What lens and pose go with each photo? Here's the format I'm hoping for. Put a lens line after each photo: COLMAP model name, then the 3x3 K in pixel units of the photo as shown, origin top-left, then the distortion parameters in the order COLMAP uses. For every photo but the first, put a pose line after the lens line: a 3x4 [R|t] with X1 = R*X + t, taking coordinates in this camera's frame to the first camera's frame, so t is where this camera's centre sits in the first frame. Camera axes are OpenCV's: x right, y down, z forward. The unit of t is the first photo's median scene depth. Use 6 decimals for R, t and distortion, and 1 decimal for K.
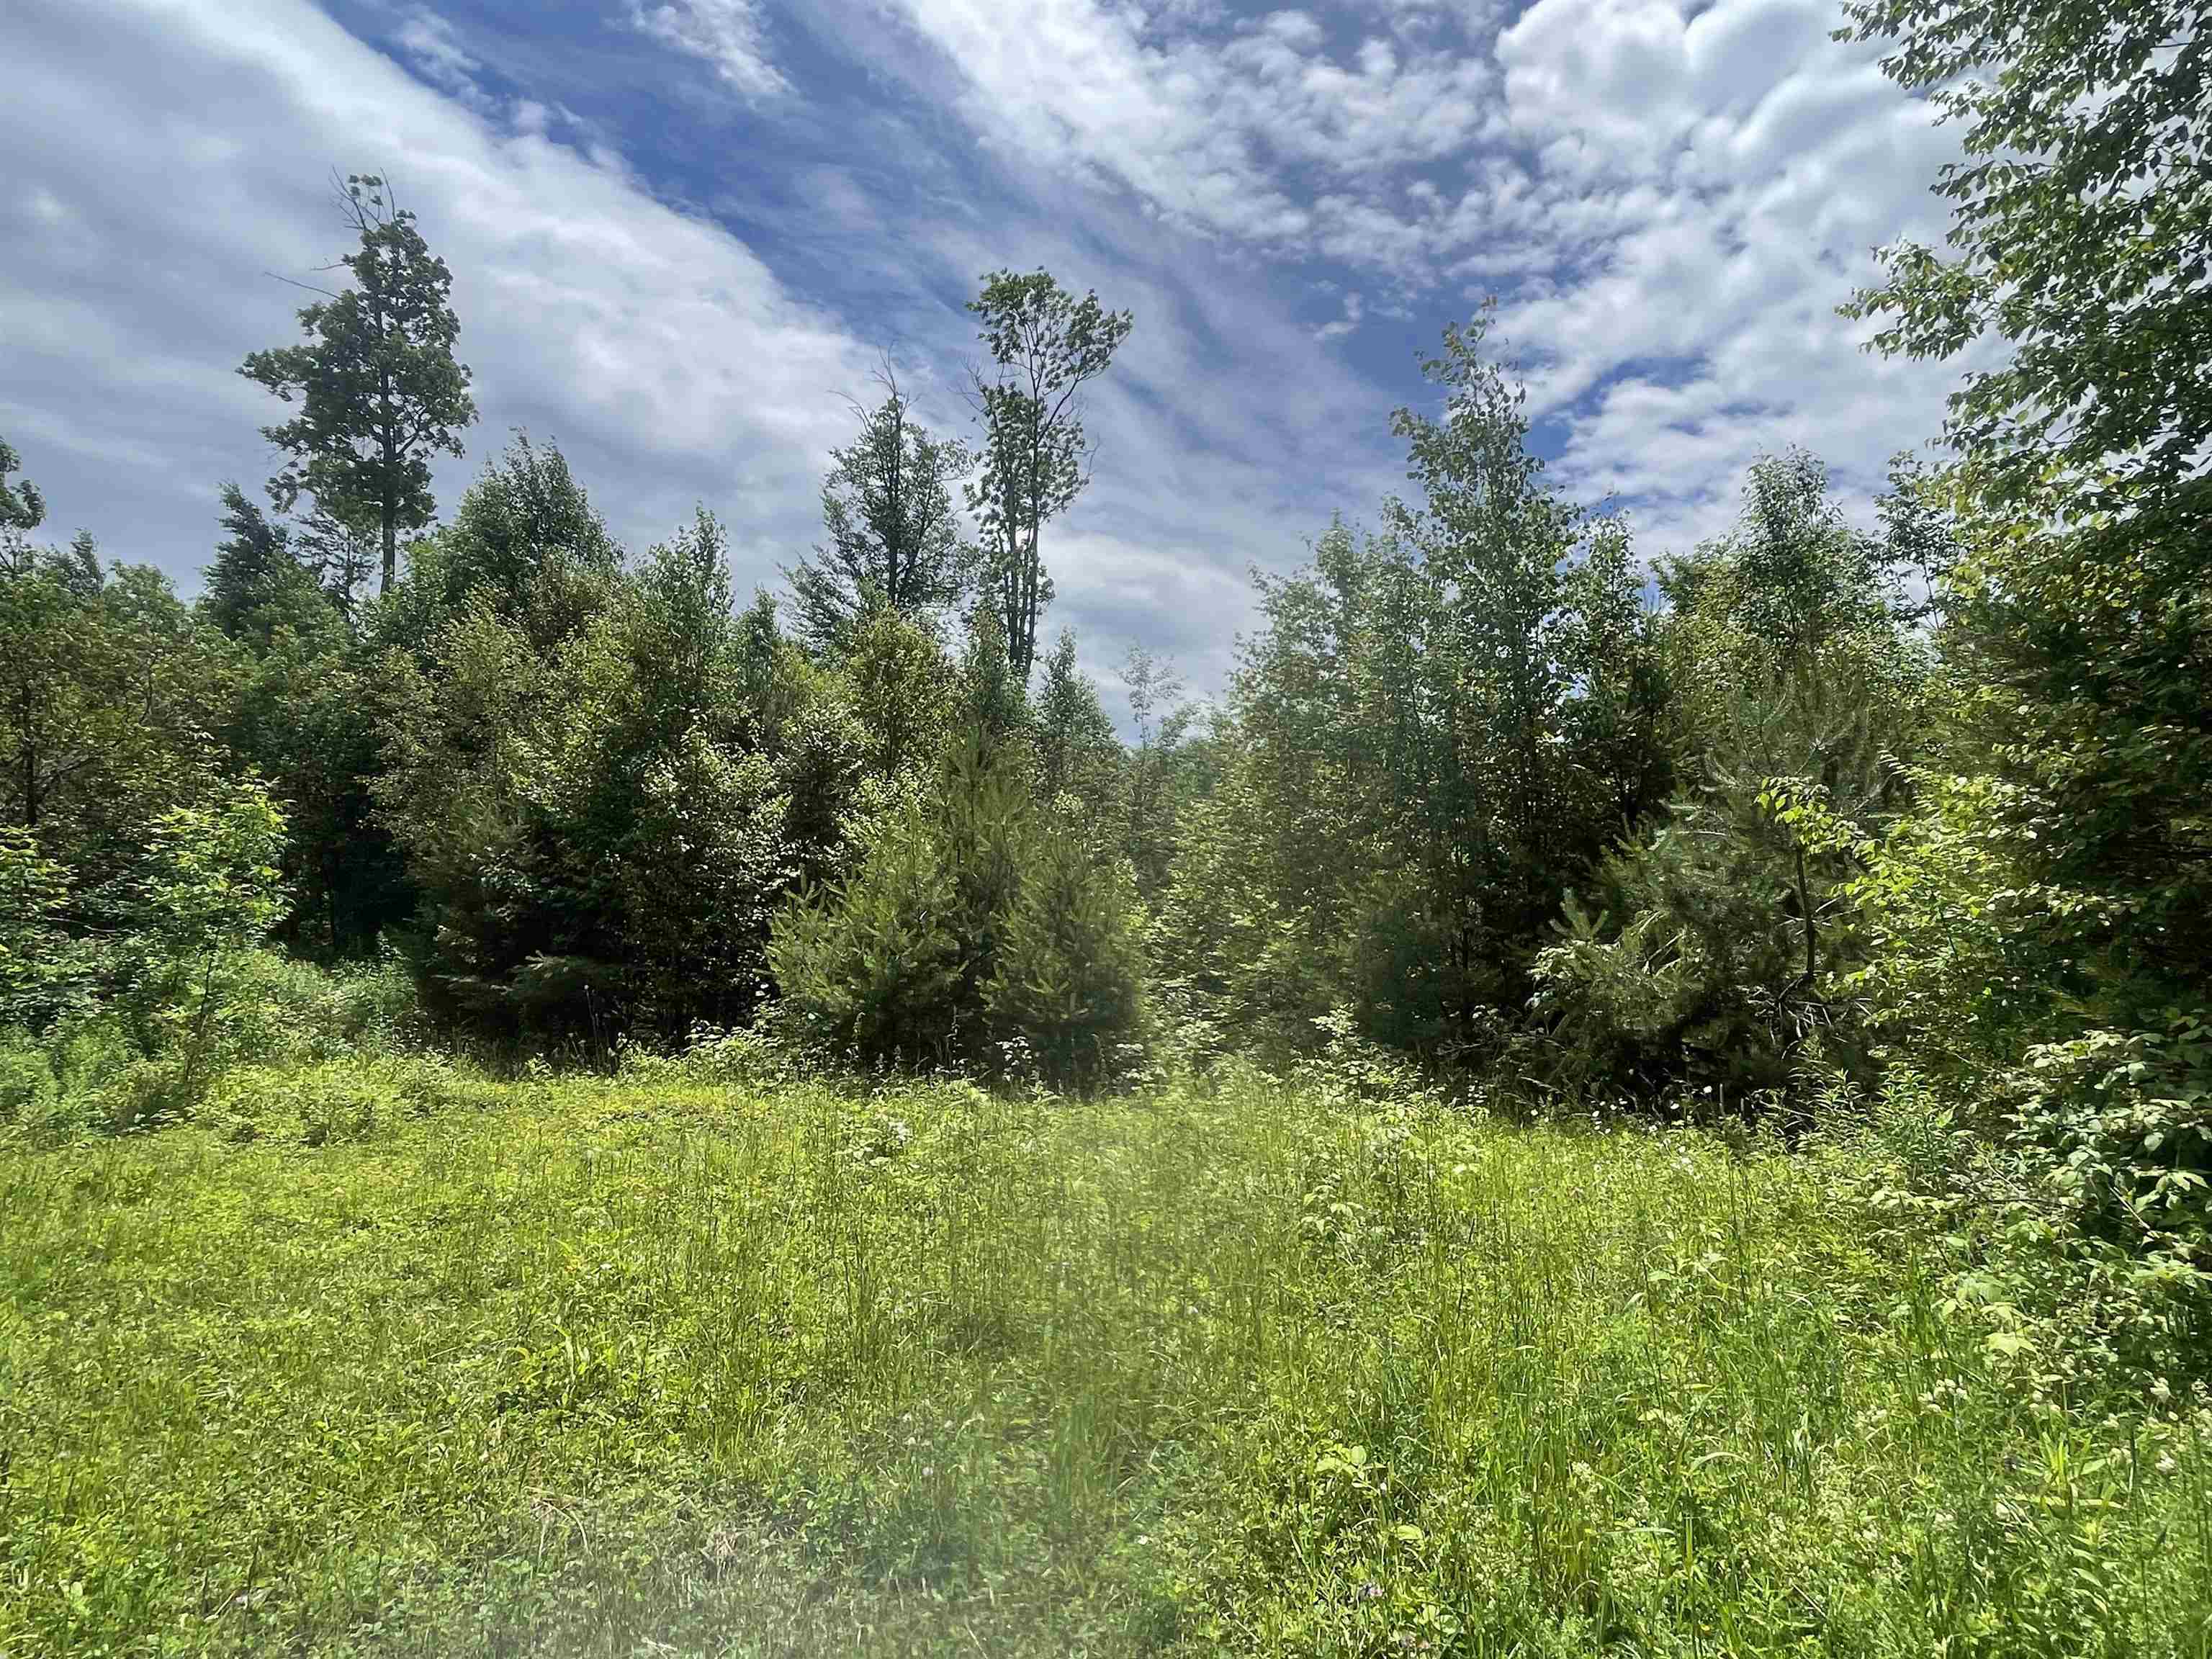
lens RADIAL K [[1232.0, 0, 1084.1], [0, 1232.0, 838.3], [0, 0, 1]] dist [-0.002443, -0.001488]
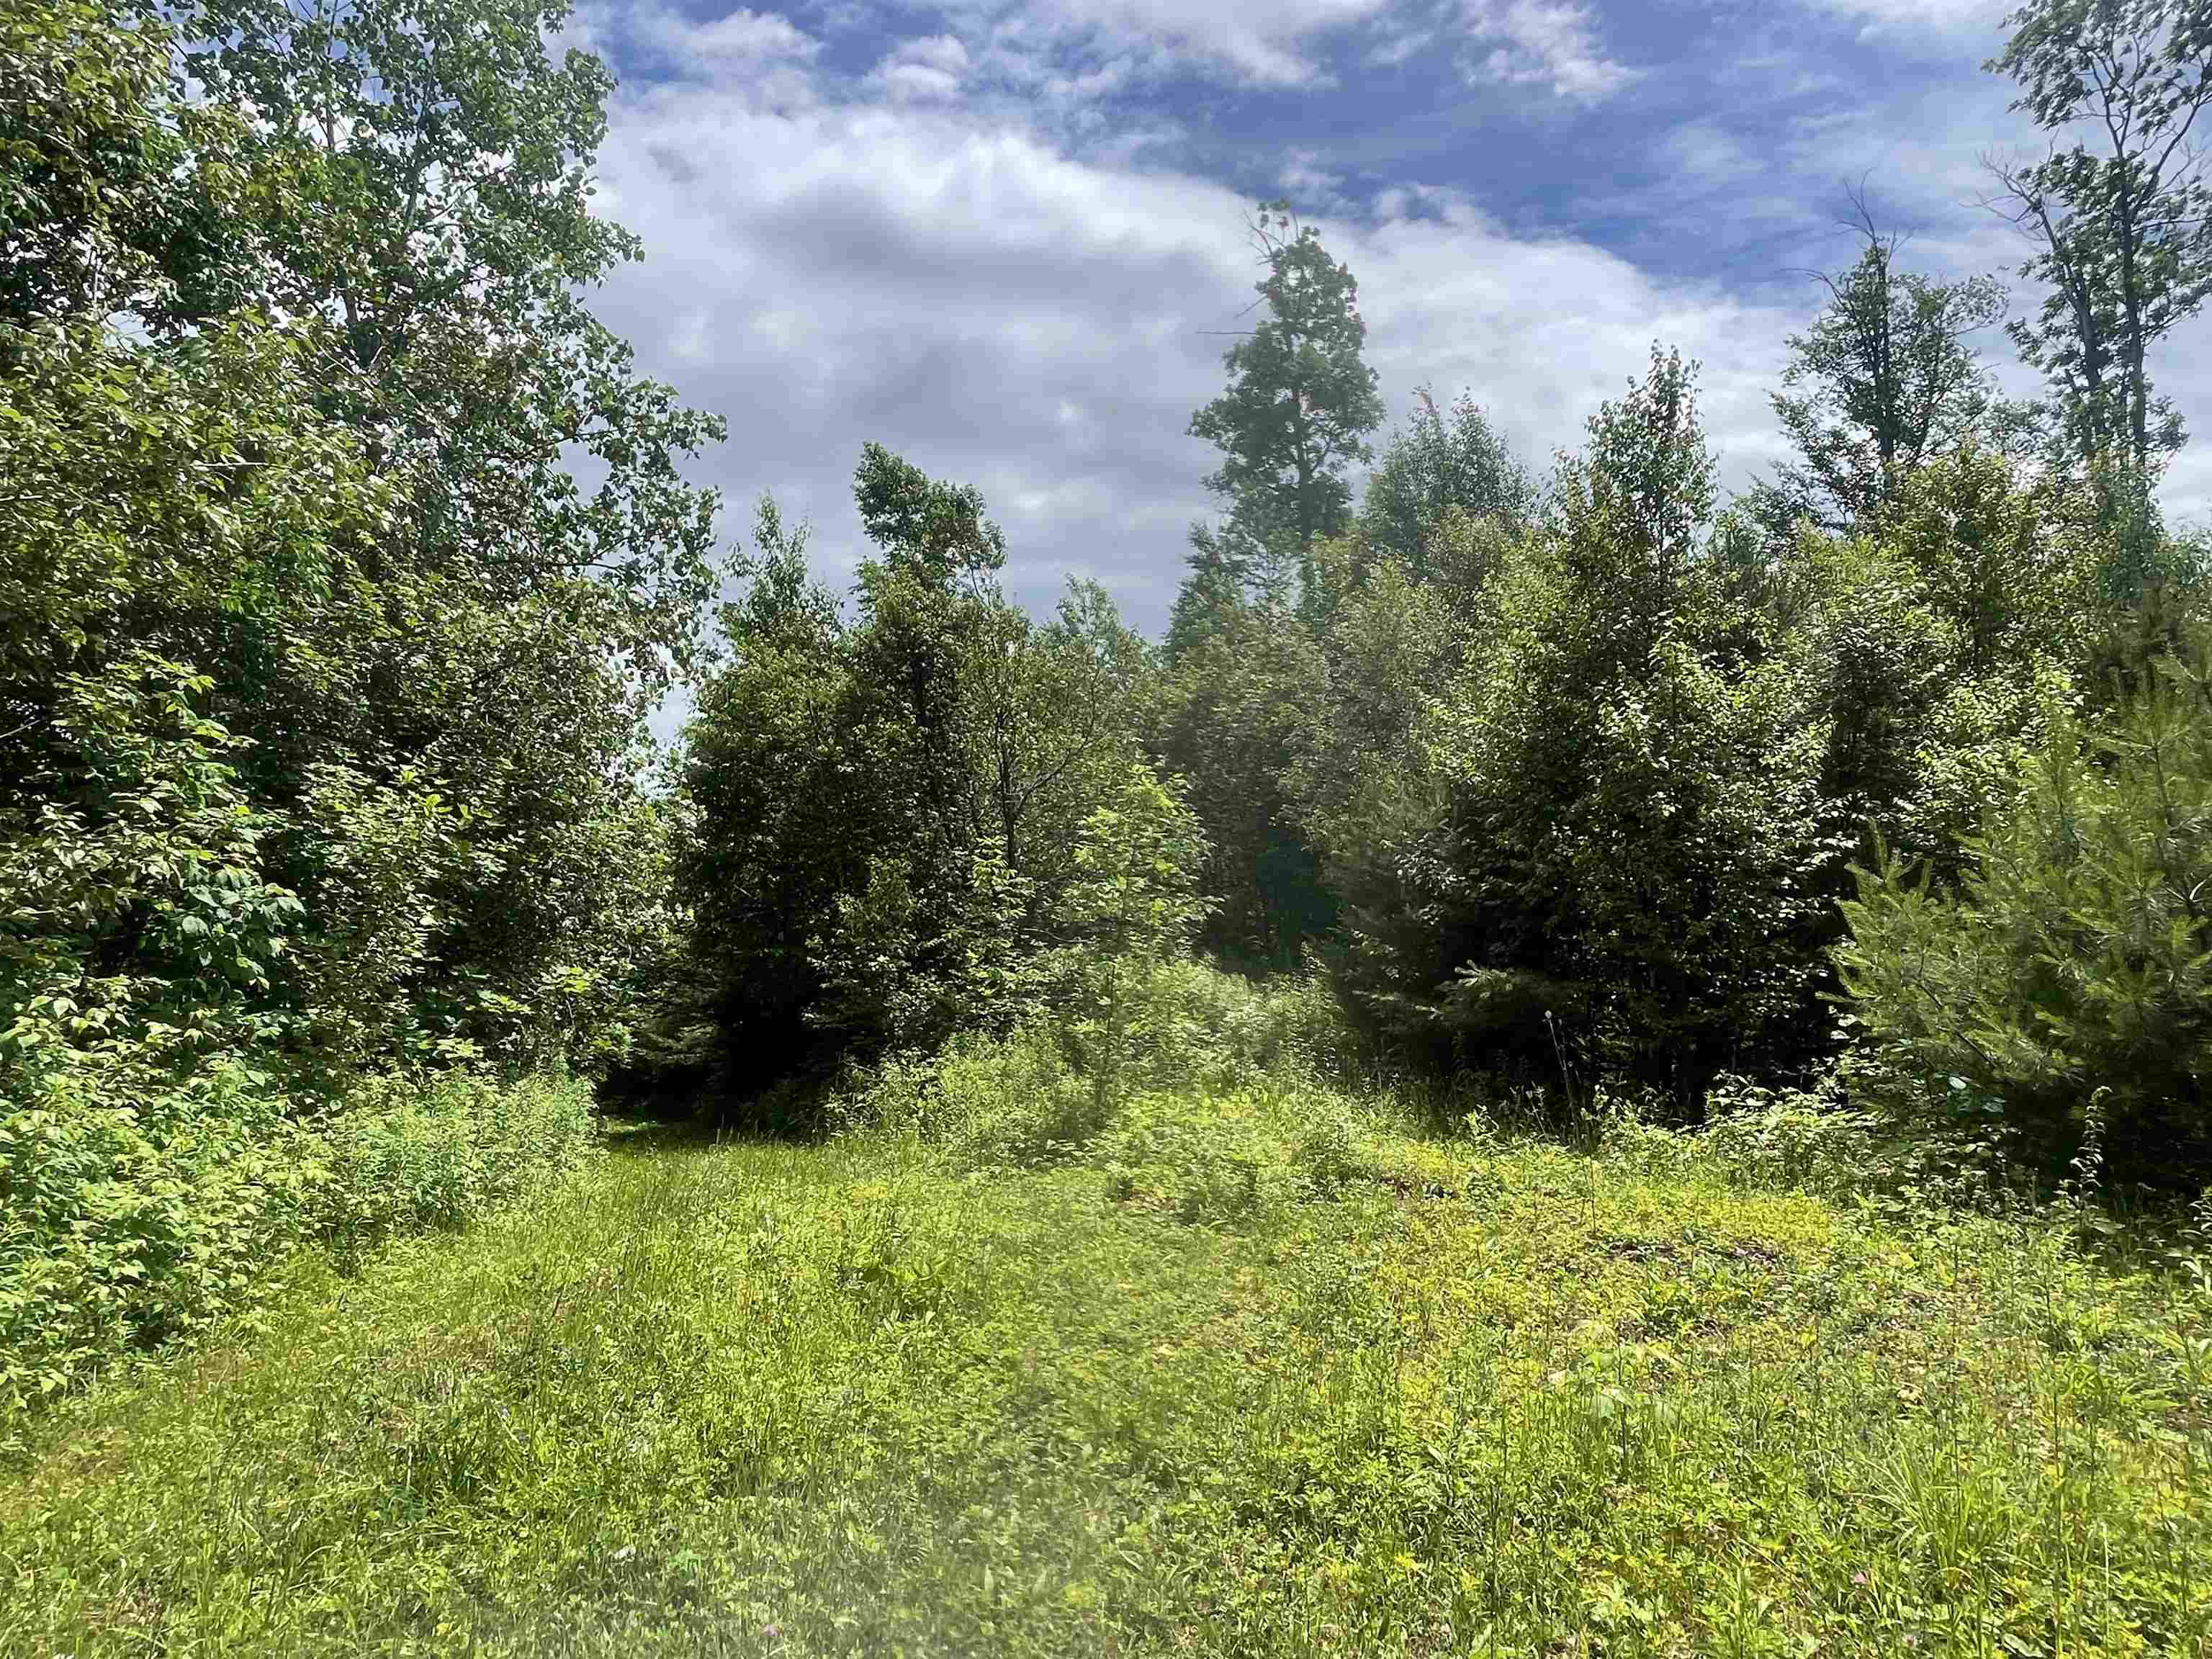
lens RADIAL K [[1232.4, 0, 1088.9], [0, 1232.4, 804.1], [0, 0, 1]] dist [-0.004444, -0.002943]
pose [[0.754194, -0.073926, -0.652477, -0.120543], [0.044462, 0.997111, -0.061581, 0.031250], [0.655145, 0.017433, 0.755302, 0.275466]]
